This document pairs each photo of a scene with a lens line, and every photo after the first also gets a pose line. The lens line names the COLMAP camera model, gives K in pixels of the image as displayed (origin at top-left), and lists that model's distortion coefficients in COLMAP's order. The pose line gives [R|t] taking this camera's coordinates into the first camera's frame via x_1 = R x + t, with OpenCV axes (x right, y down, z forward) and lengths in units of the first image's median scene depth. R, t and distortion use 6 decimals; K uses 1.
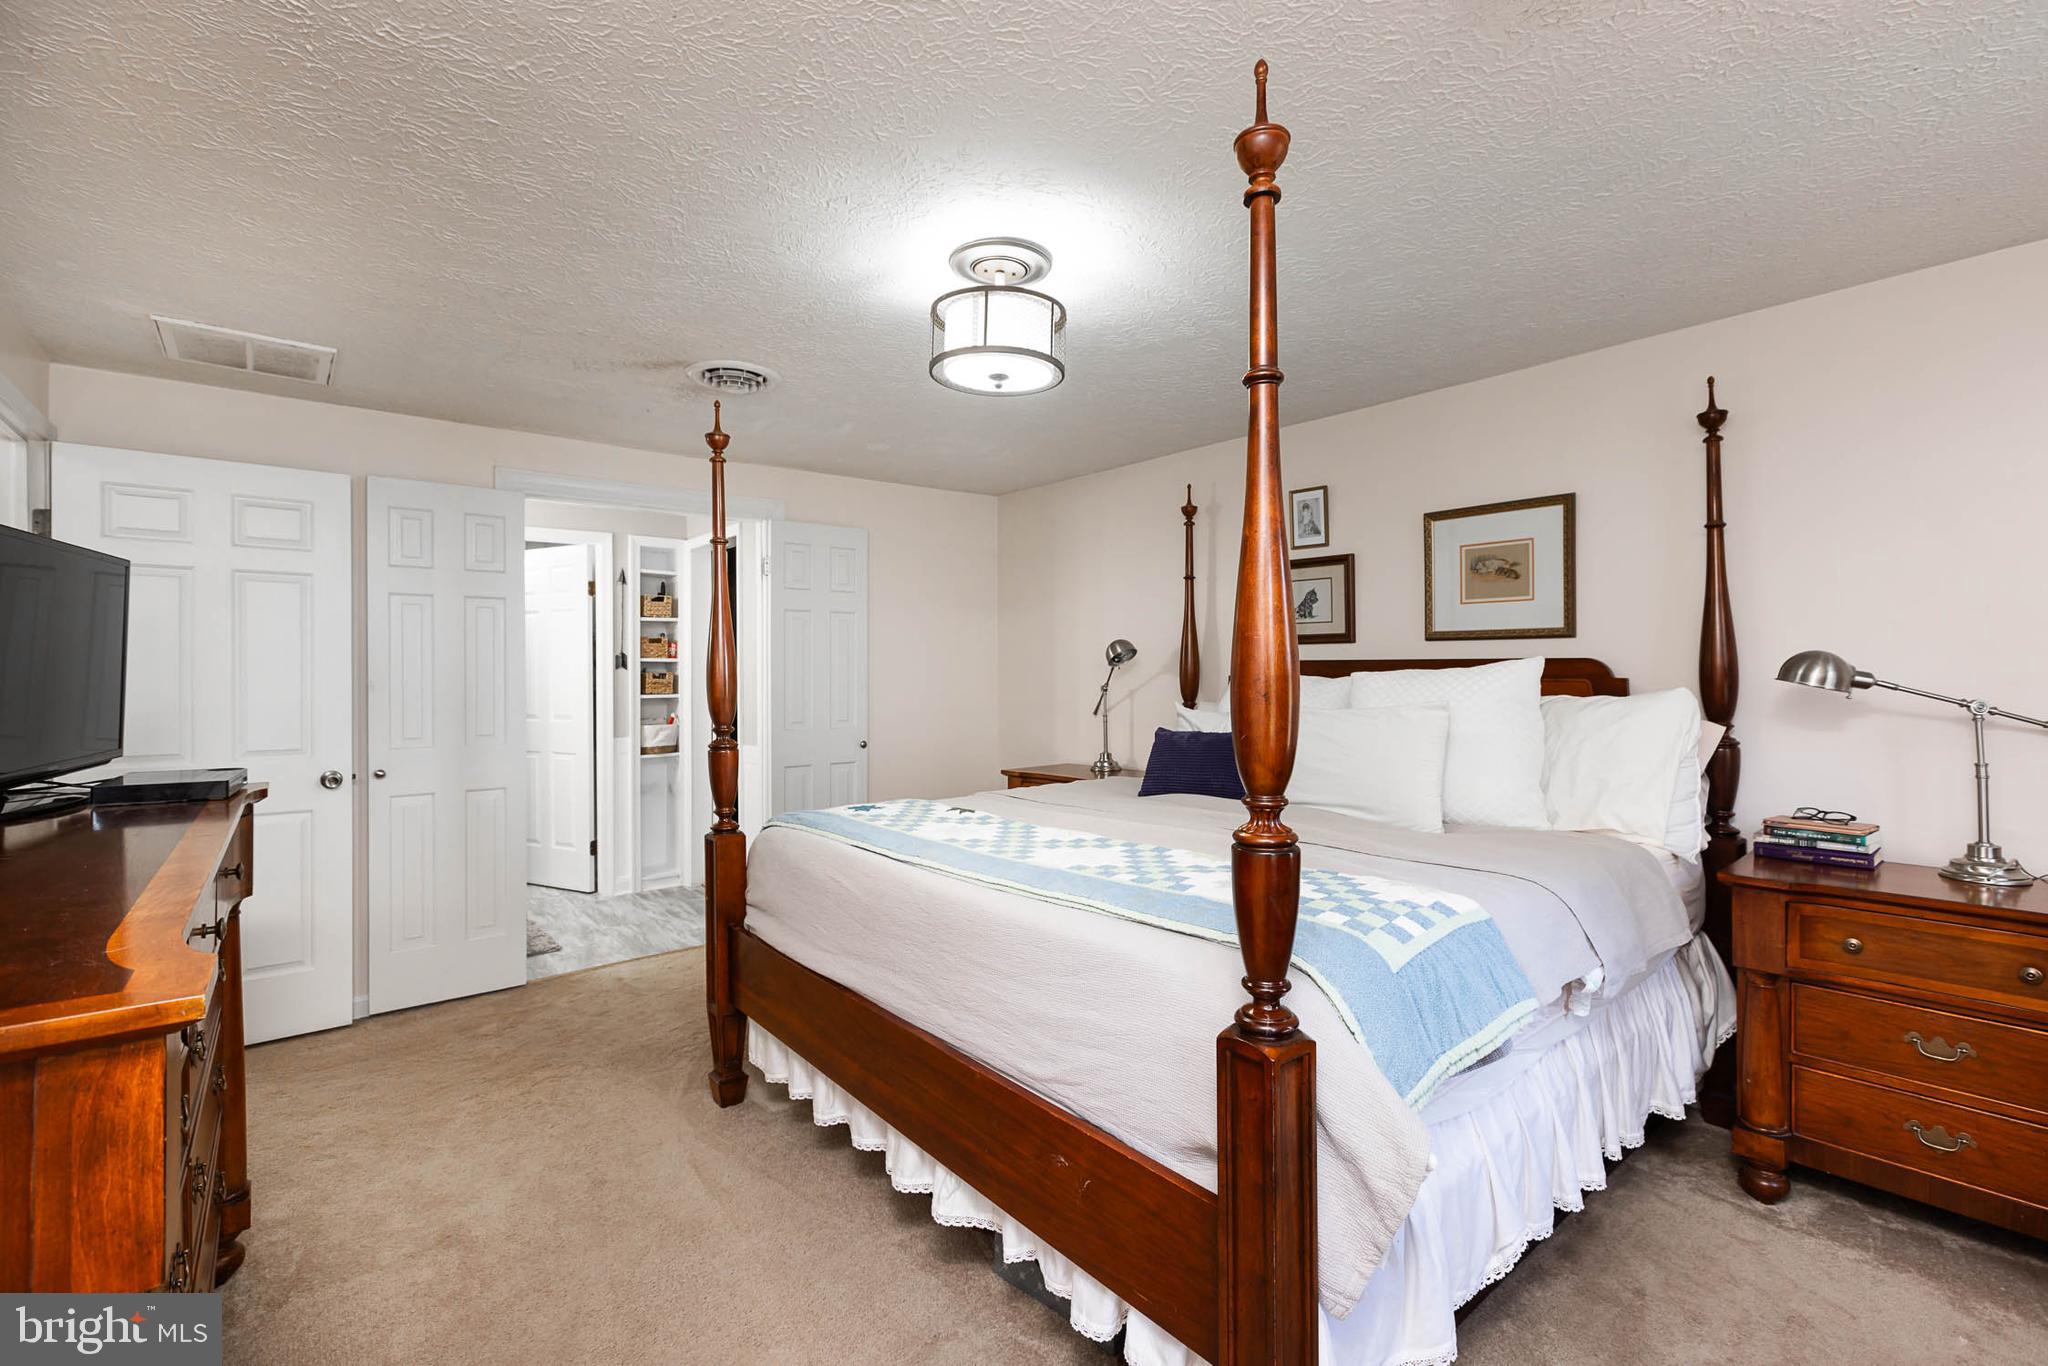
lens RADIAL K [[909.7, 0, 1022.4], [0, 909.7, 676.2], [0, 0, 1]] dist [0.002197, 0.000304]
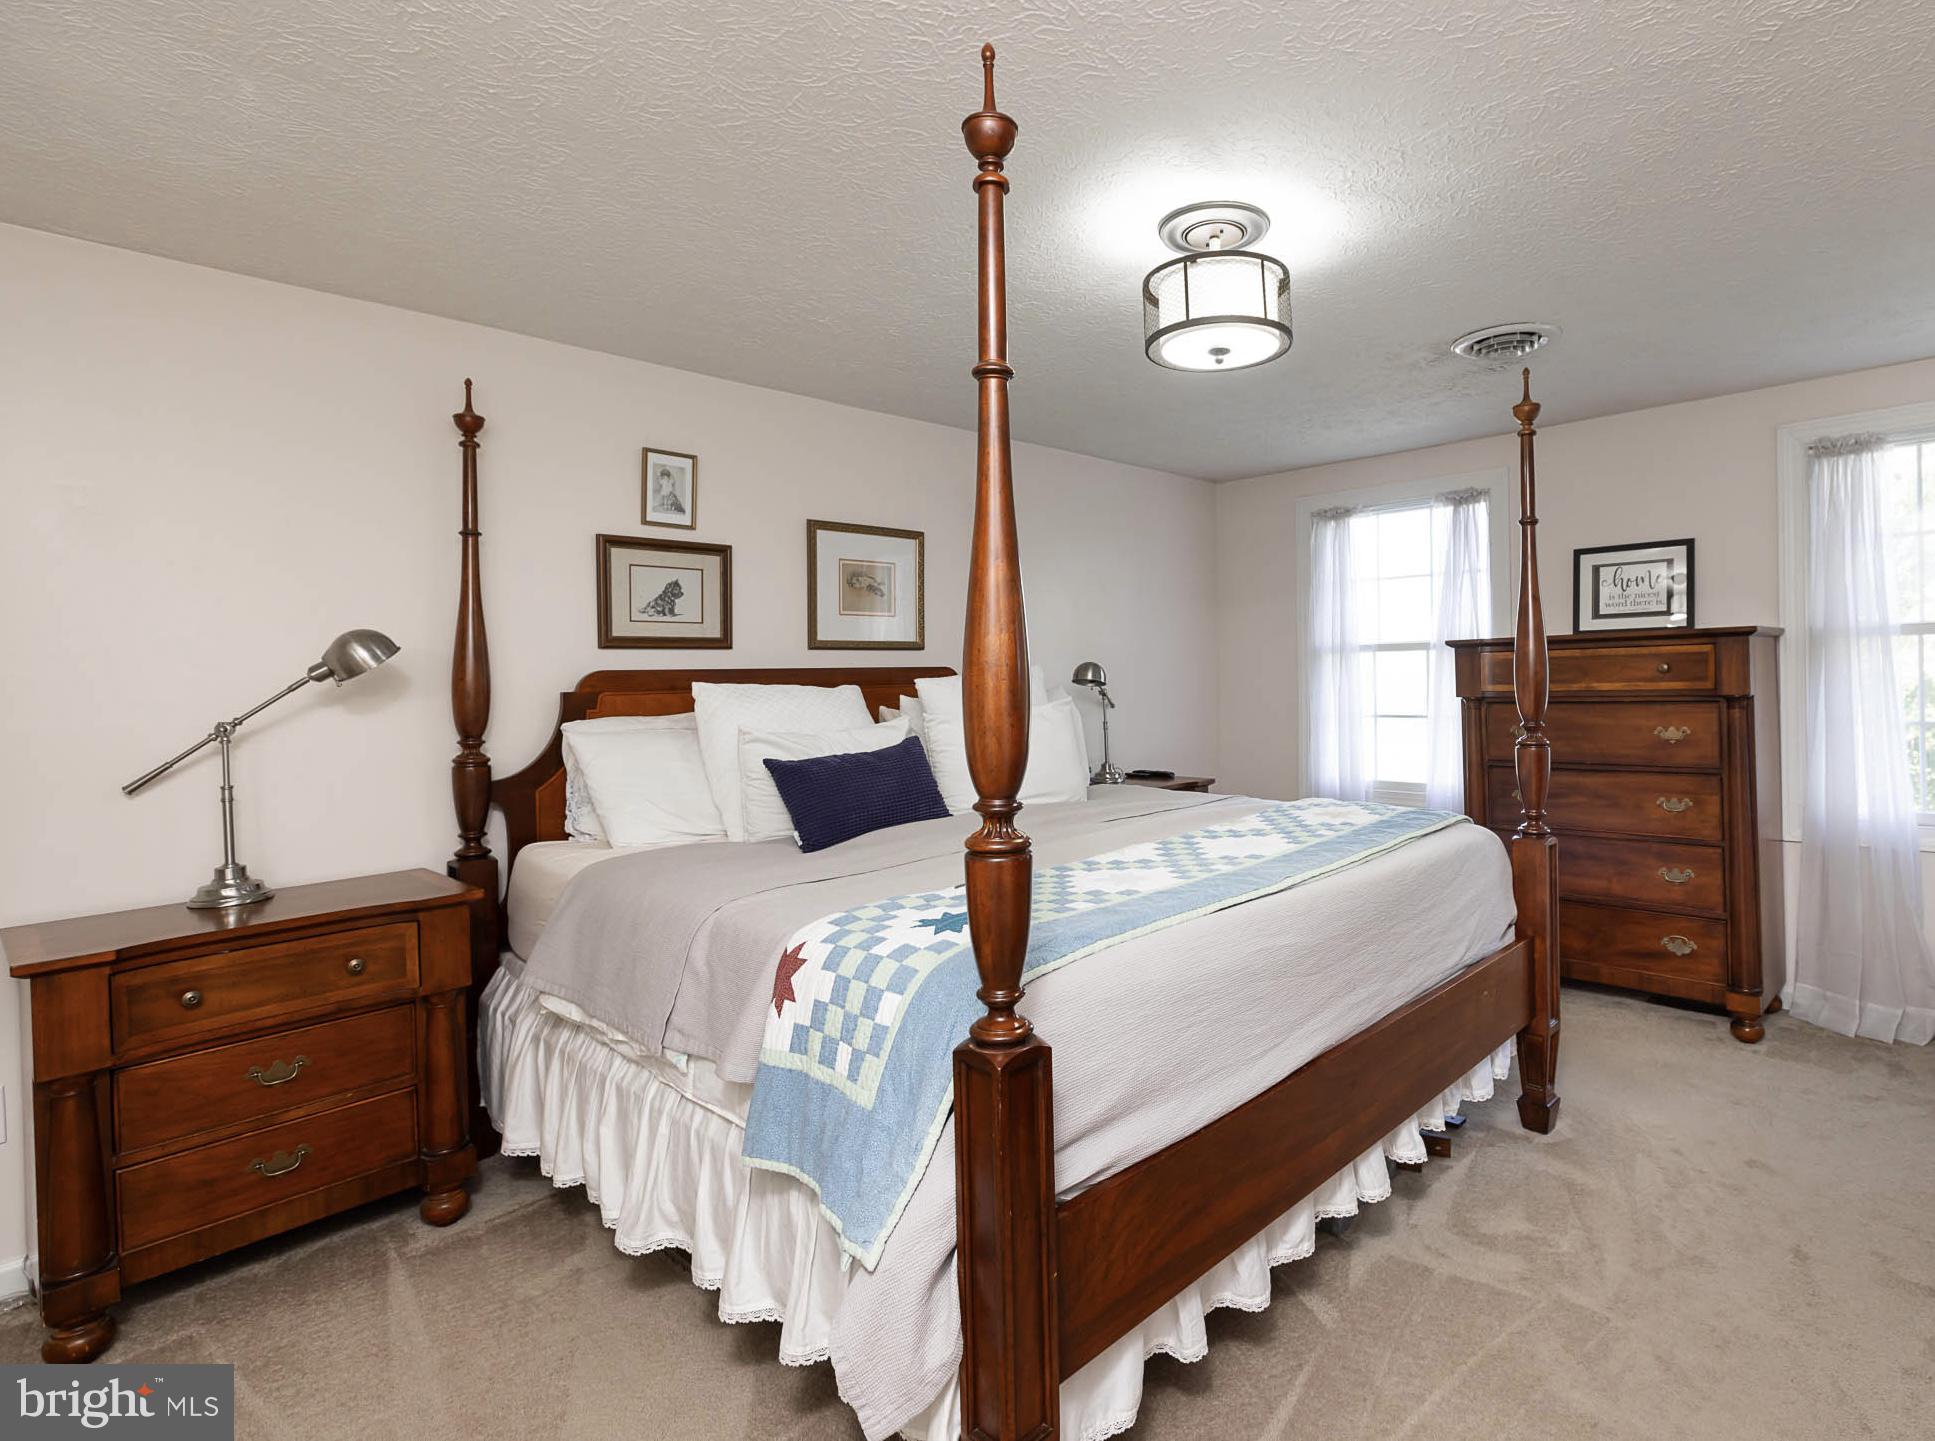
lens RADIAL K [[1177.1, 0, 968.0], [0, 1177.1, 707.8], [0, 0, 1]] dist [0.014770, -0.000569]
pose [[-0.143058, -0.025006, 0.989398, -0.766887], [0.024928, 0.999273, 0.028860, -0.008161], [-0.989400, 0.028792, -0.142330, 0.934706]]
